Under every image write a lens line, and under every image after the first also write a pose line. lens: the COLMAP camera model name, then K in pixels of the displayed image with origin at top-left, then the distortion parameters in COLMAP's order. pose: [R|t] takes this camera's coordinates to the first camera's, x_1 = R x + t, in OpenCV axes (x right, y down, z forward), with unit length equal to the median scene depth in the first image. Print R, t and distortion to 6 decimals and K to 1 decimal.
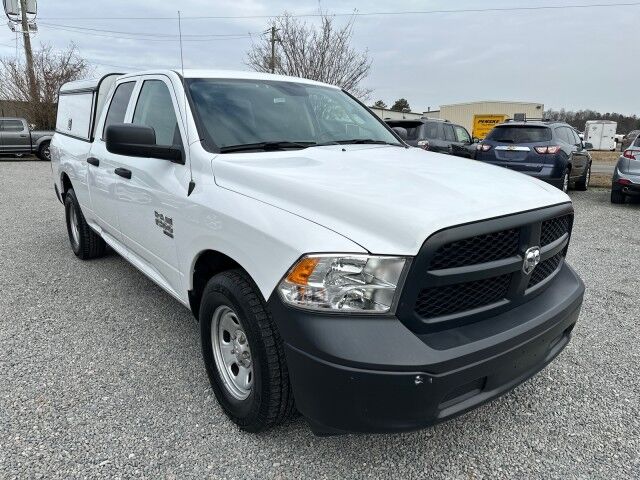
lens RADIAL K [[454.7, 0, 320.0], [0, 454.7, 240.0], [0, 0, 1]] dist [0.063045, -0.086219]
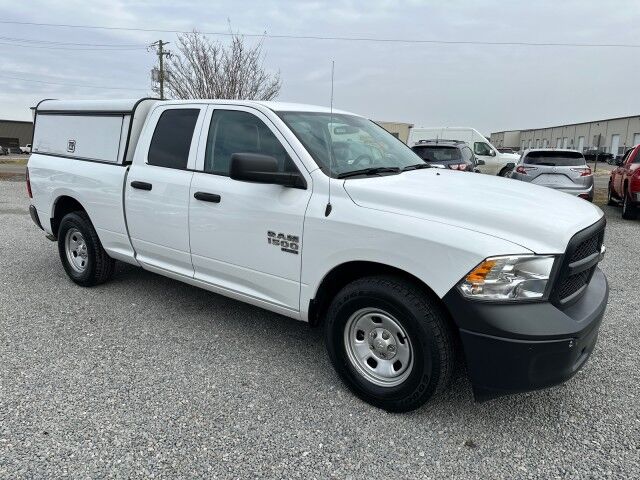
lens RADIAL K [[454.7, 0, 320.0], [0, 454.7, 240.0], [0, 0, 1]] dist [0.063045, -0.086219]
pose [[0.965280, -0.046161, 0.257105, -0.548837], [0.054057, 0.998256, -0.023727, -0.009105], [-0.255562, 0.036801, 0.966092, -0.094994]]
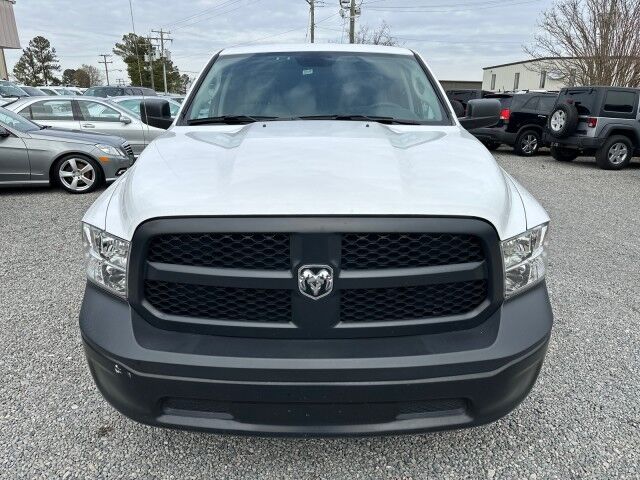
lens RADIAL K [[450.2, 0, 319.1], [0, 450.2, 236.2], [0, 0, 1]] dist [0.067104, -0.082036]
pose [[0.772062, 0.171826, -0.611879, 0.708456], [-0.139726, 0.985094, 0.100326, -0.080842], [0.619997, 0.008037, 0.784563, 0.336753]]
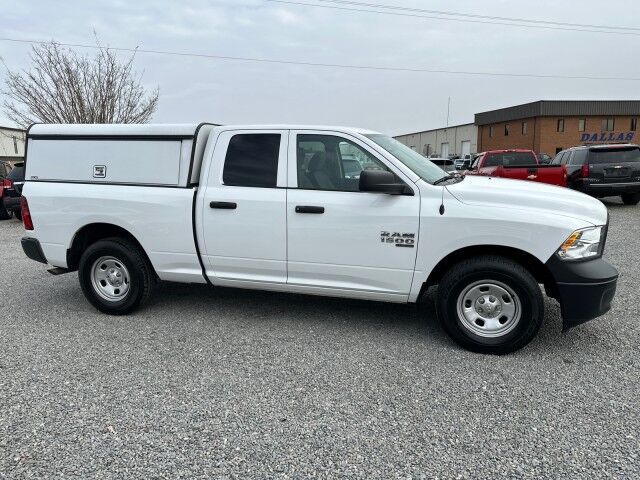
lens RADIAL K [[450.2, 0, 319.1], [0, 450.2, 236.2], [0, 0, 1]] dist [0.067104, -0.082036]
pose [[0.808875, -0.123195, 0.574929, -1.342318], [0.163900, 0.986289, -0.019253, -0.058548], [-0.564675, 0.109805, 0.817977, 0.020909]]
